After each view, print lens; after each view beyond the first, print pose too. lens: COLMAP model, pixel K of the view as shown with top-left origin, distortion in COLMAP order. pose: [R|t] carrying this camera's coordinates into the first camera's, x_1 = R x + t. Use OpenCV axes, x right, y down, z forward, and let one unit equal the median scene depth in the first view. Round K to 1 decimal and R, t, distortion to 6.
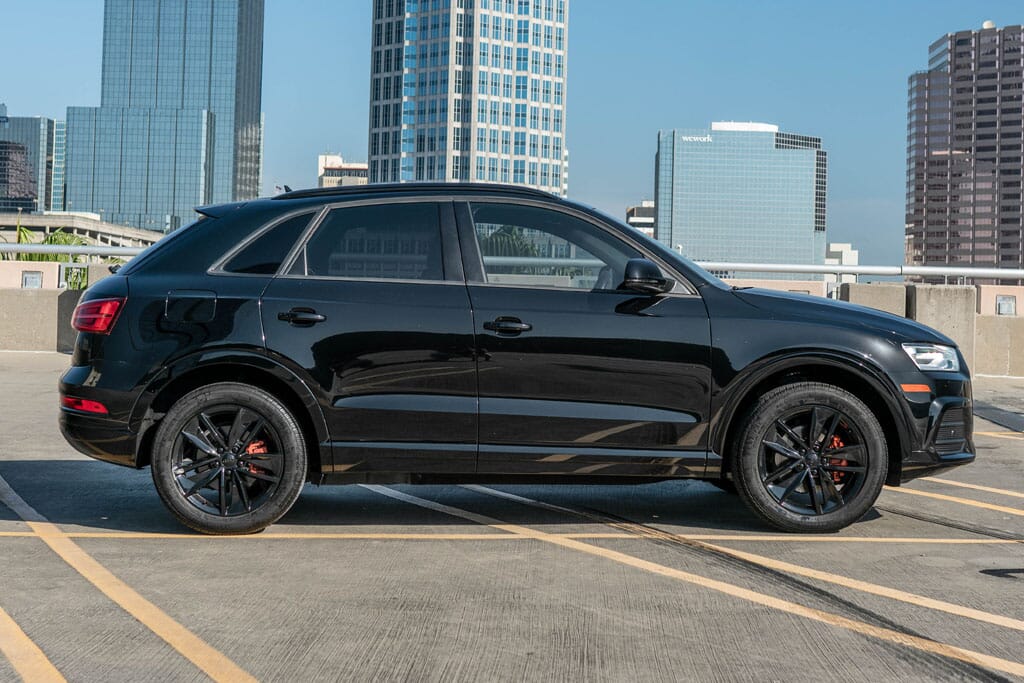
lens RADIAL K [[1055.1, 0, 486.4], [0, 1055.1, 330.2], [0, 0, 1]] dist [0.002906, -0.006742]
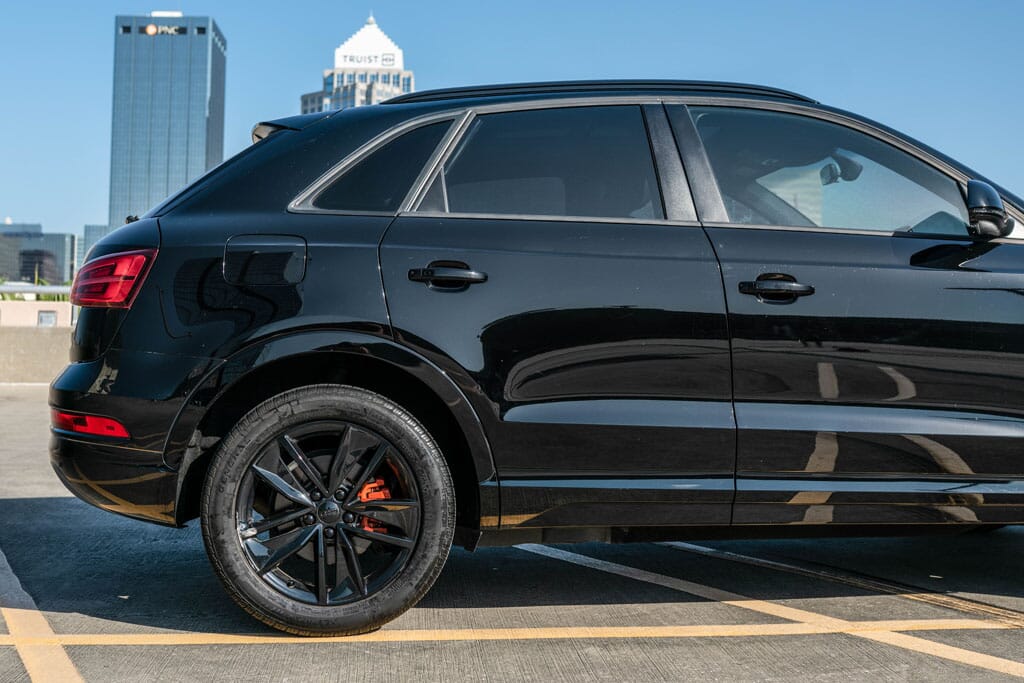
lens RADIAL K [[998.0, 0, 512.0], [0, 998.0, 341.5], [0, 0, 1]] dist [-0.016742, 0.014740]
pose [[0.999374, -0.012051, 0.033259, -0.155704], [0.012530, 0.999820, -0.014239, 0.034020], [-0.033082, 0.014646, 0.999345, 0.417073]]
